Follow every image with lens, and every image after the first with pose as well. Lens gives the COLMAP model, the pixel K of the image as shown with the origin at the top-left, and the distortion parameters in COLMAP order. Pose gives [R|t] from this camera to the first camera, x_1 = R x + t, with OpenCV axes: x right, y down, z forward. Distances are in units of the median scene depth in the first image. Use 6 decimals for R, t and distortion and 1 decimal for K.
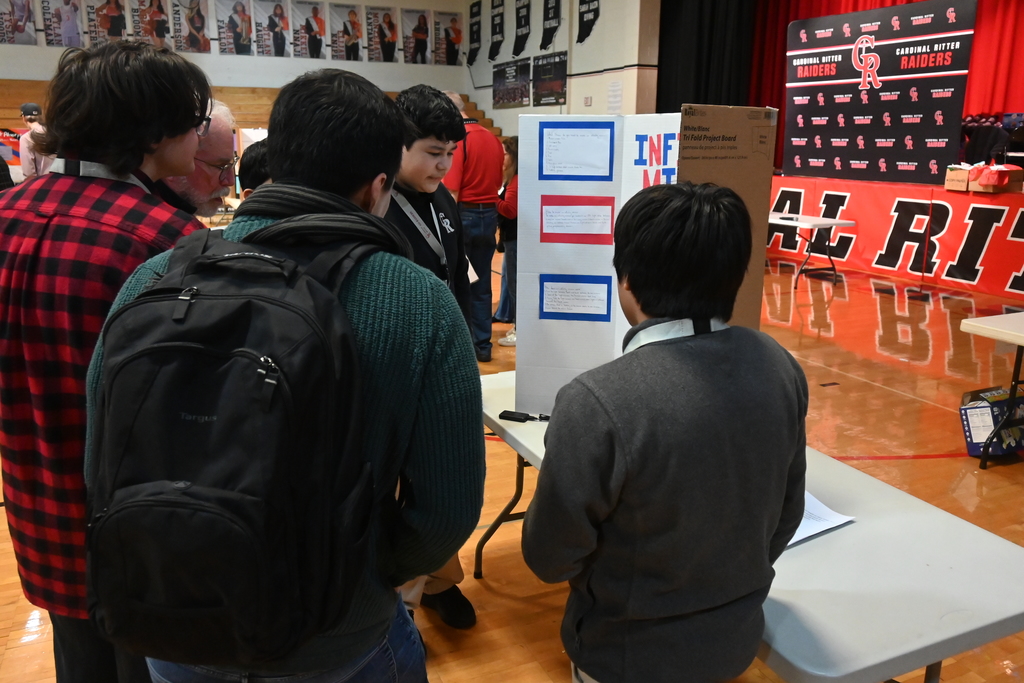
lens RADIAL K [[807.6, 0, 512.0], [0, 807.6, 341.5], [0, 0, 1]] dist [-0.006223, -0.002316]
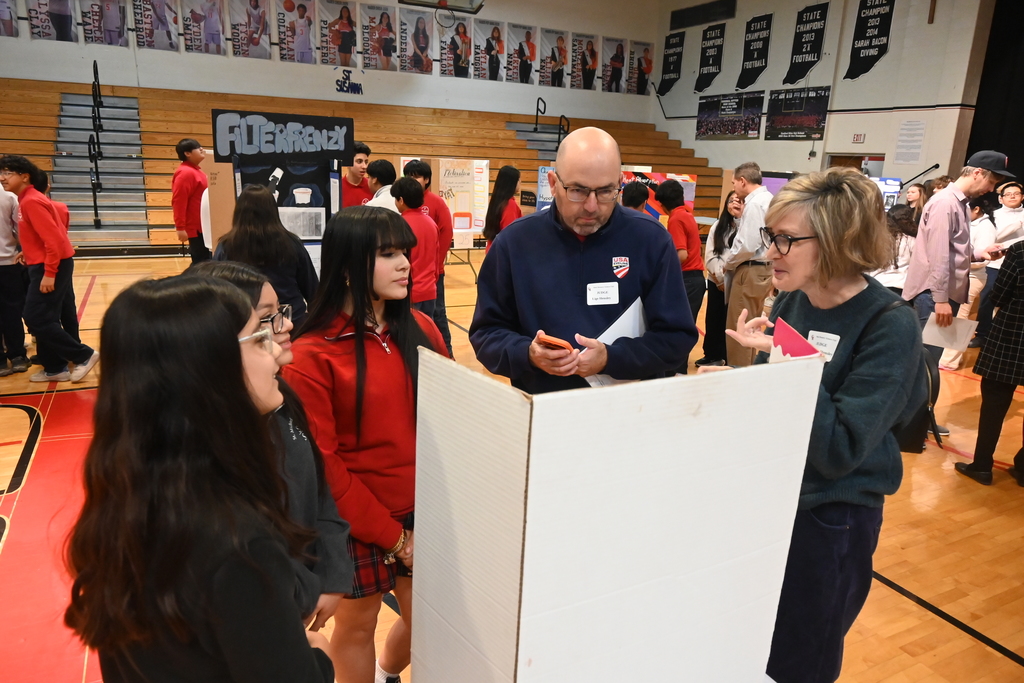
lens RADIAL K [[697.6, 0, 512.0], [0, 697.6, 341.5], [0, 0, 1]] dist [-0.007609, 0.005869]
pose [[0.998146, 0.013391, 0.059373, -0.319228], [-0.014267, 0.999795, 0.014362, -0.045463], [-0.059169, -0.015182, 0.998133, 0.140541]]
